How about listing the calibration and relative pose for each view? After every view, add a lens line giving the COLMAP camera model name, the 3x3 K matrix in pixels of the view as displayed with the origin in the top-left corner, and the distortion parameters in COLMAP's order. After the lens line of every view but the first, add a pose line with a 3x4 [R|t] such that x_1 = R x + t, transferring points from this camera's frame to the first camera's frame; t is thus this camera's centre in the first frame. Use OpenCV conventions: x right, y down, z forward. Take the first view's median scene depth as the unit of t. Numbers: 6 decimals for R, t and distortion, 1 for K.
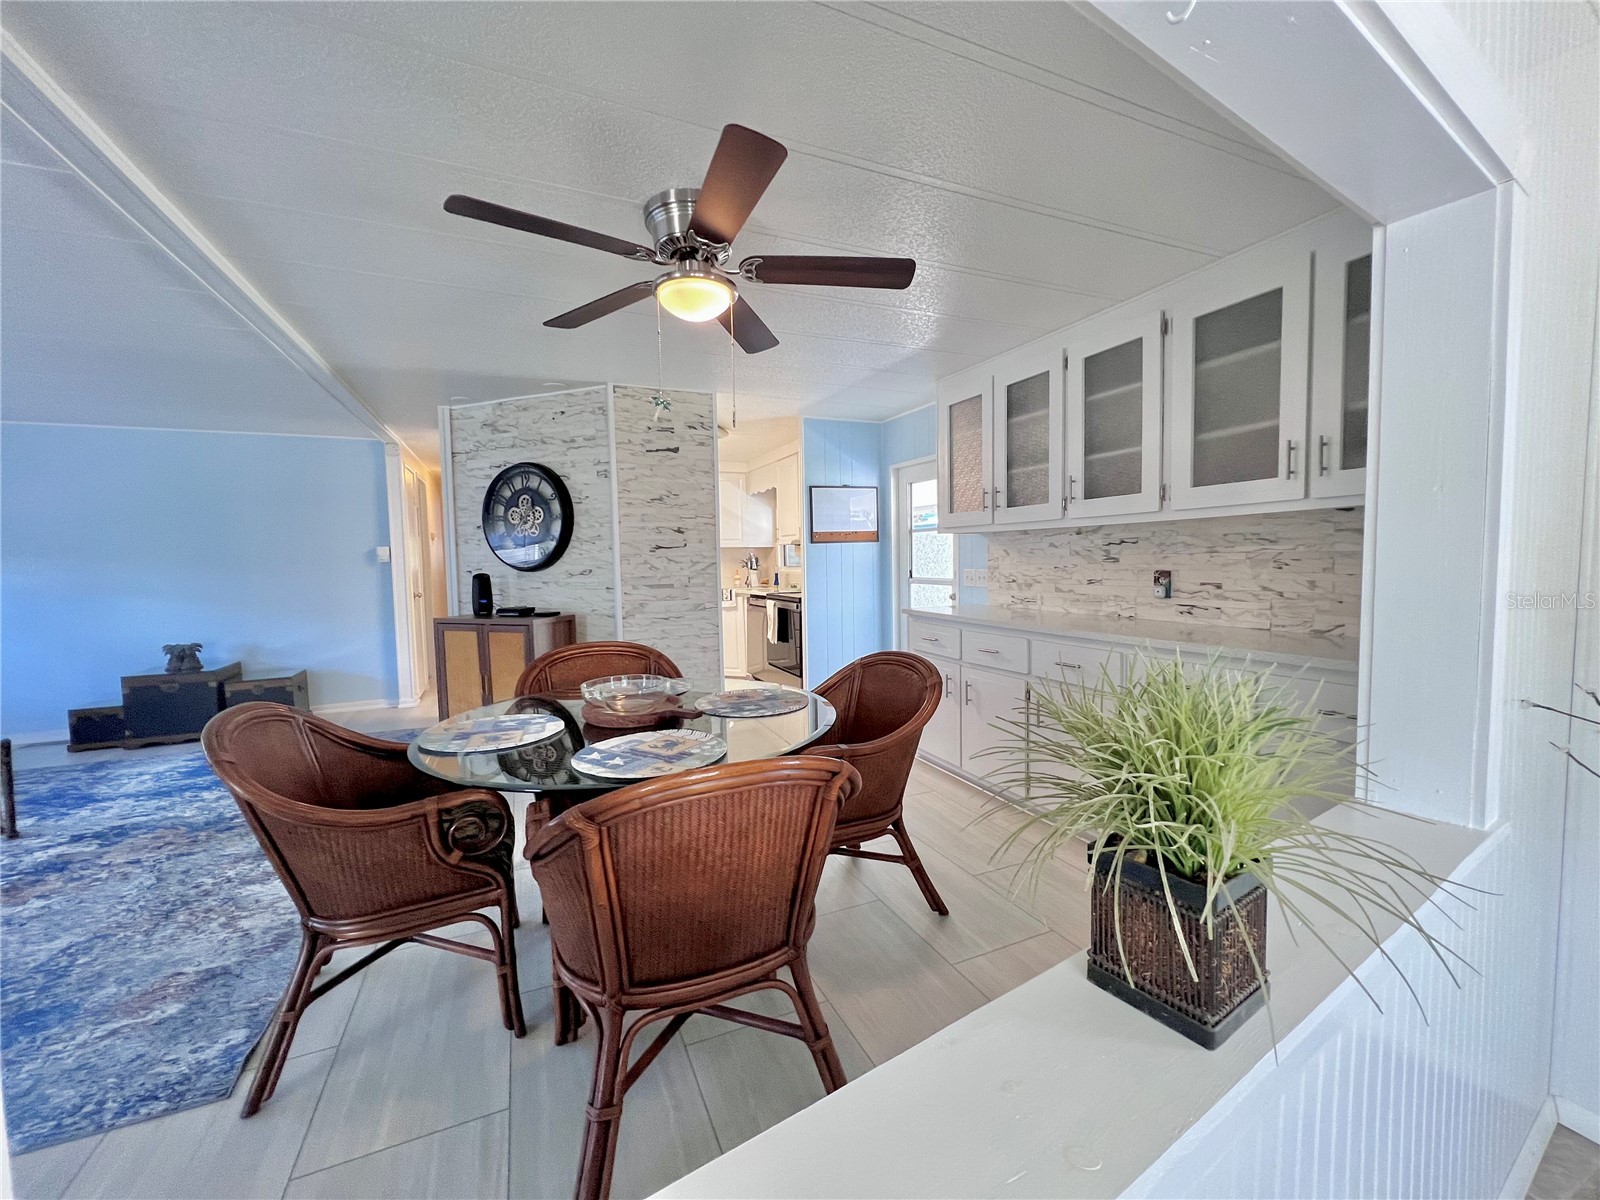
lens RADIAL K [[641.5, 0, 810.1], [0, 641.5, 597.7], [0, 0, 1]] dist [-0.001686, 0.001301]
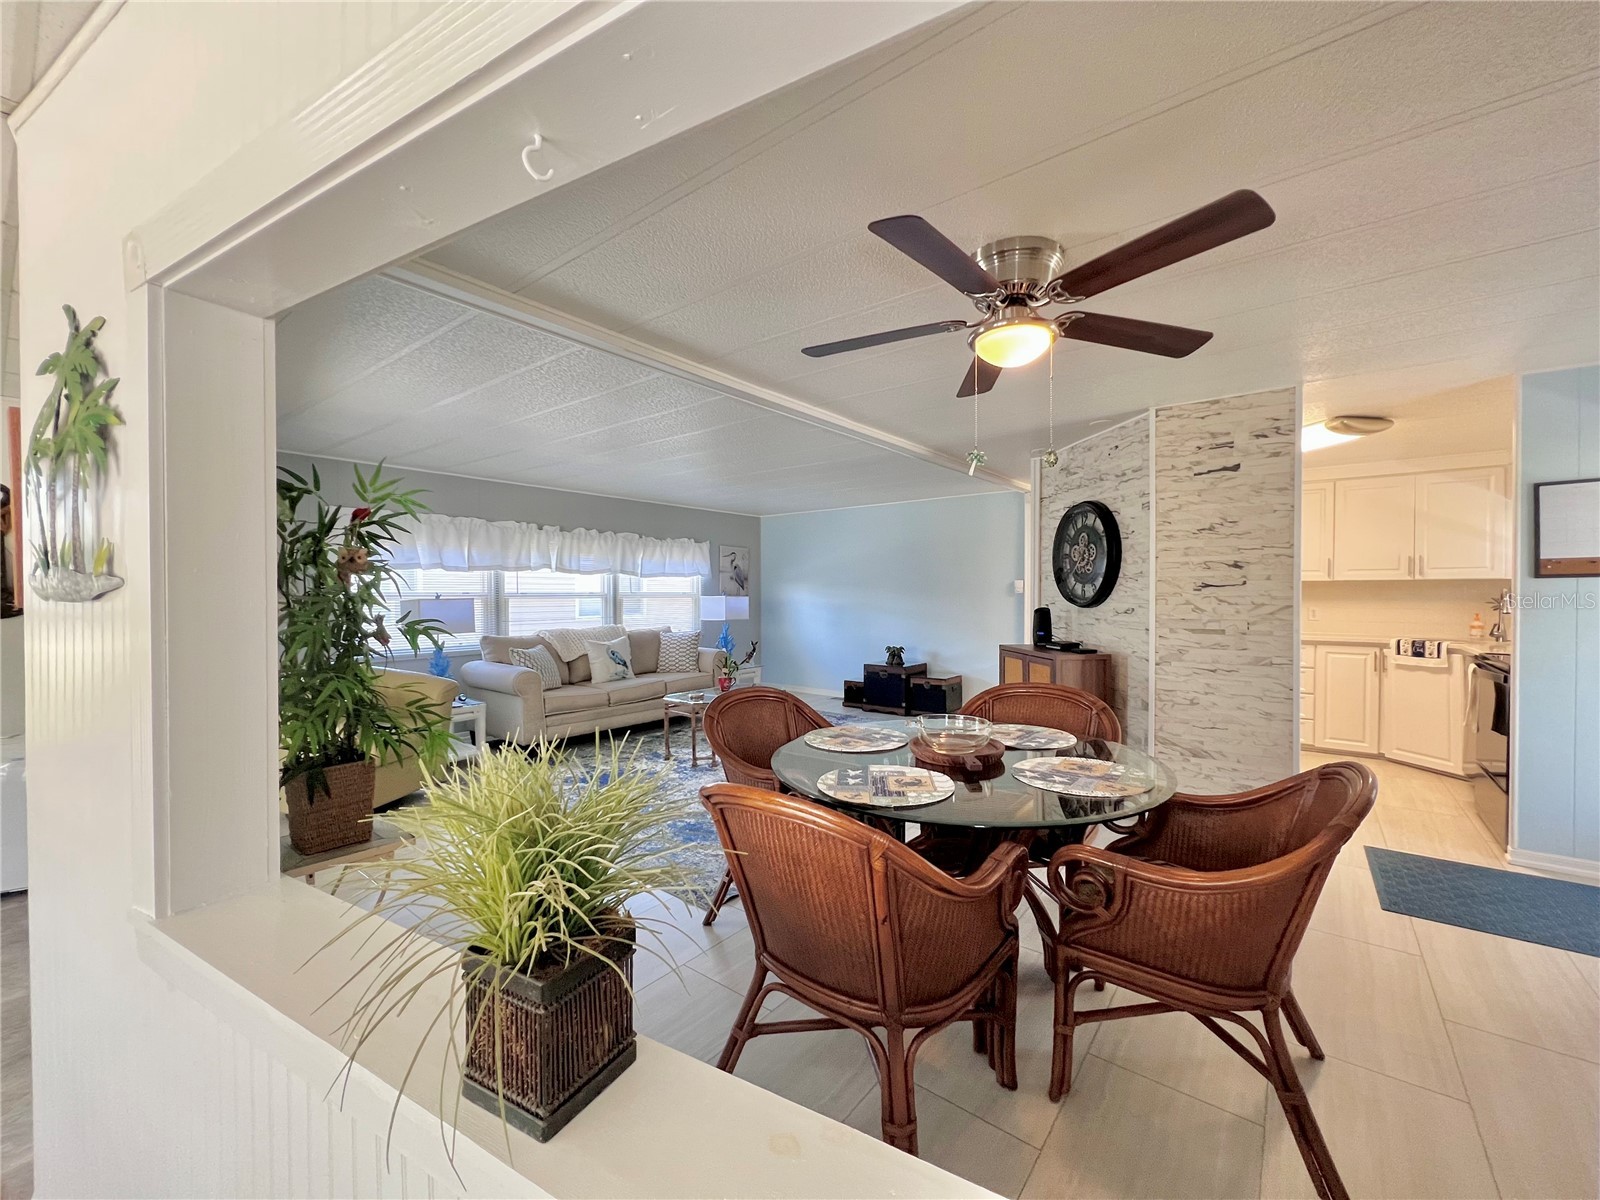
lens RADIAL K [[639.9, 0, 802.0], [0, 639.9, 597.7], [0, 0, 1]] dist [-0.000757, -0.000002]
pose [[0.468086, 0.026307, -0.883291, 0.257710], [-0.061203, 0.998122, -0.002706, -0.026884], [0.881561, 0.055327, 0.468817, 0.131885]]
